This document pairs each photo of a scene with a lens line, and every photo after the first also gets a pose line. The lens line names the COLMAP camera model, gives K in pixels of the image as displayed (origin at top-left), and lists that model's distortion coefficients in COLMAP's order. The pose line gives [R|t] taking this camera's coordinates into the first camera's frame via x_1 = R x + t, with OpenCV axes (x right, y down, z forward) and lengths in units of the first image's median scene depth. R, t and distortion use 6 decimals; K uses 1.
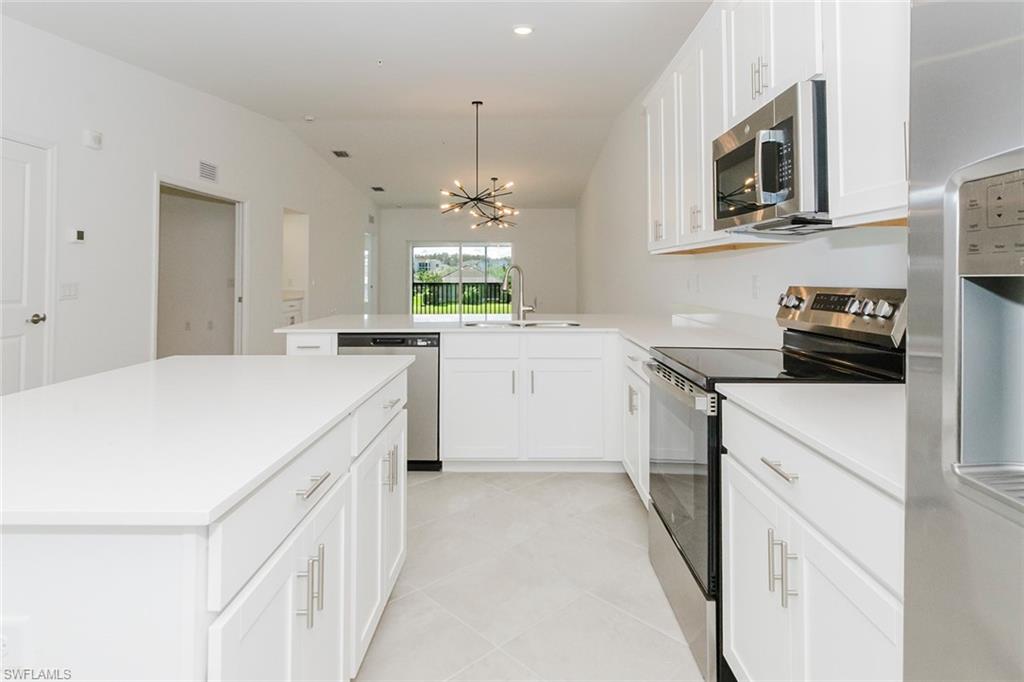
lens RADIAL K [[538.0, 0, 526.6], [0, 538.0, 306.9], [0, 0, 1]] dist [-0.001735, -0.000168]
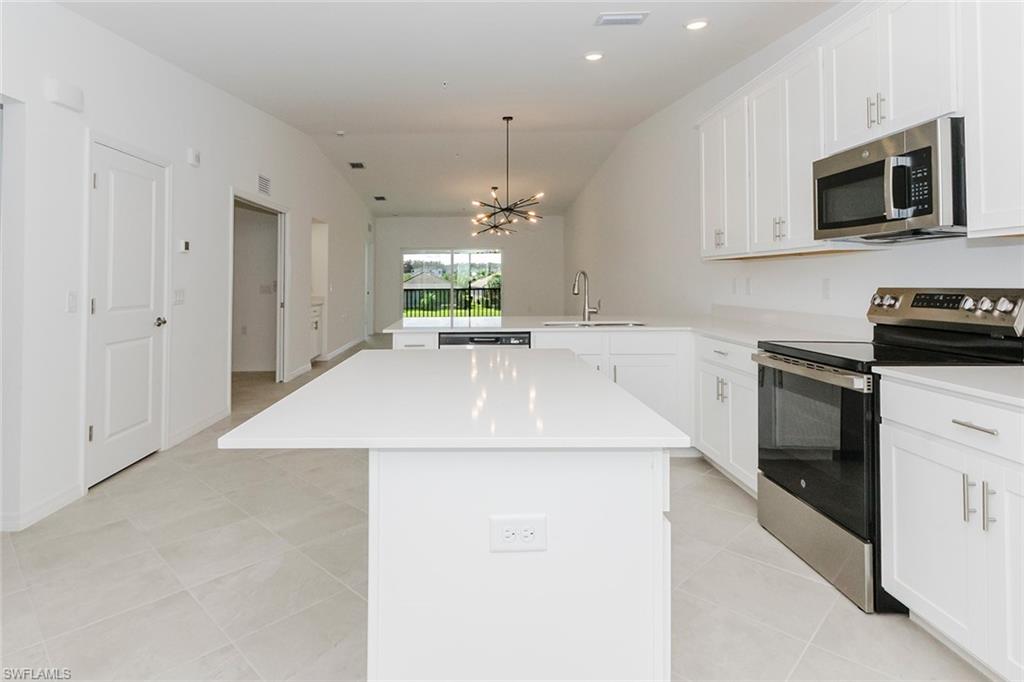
lens RADIAL K [[537.0, 0, 474.7], [0, 537.0, 315.5], [0, 0, 1]] dist [0.001094, -0.002137]
pose [[0.999974, -0.006117, 0.003793, -0.279745], [0.006098, 0.999968, 0.005122, 0.007385], [-0.003824, -0.005099, 0.999980, -0.108442]]
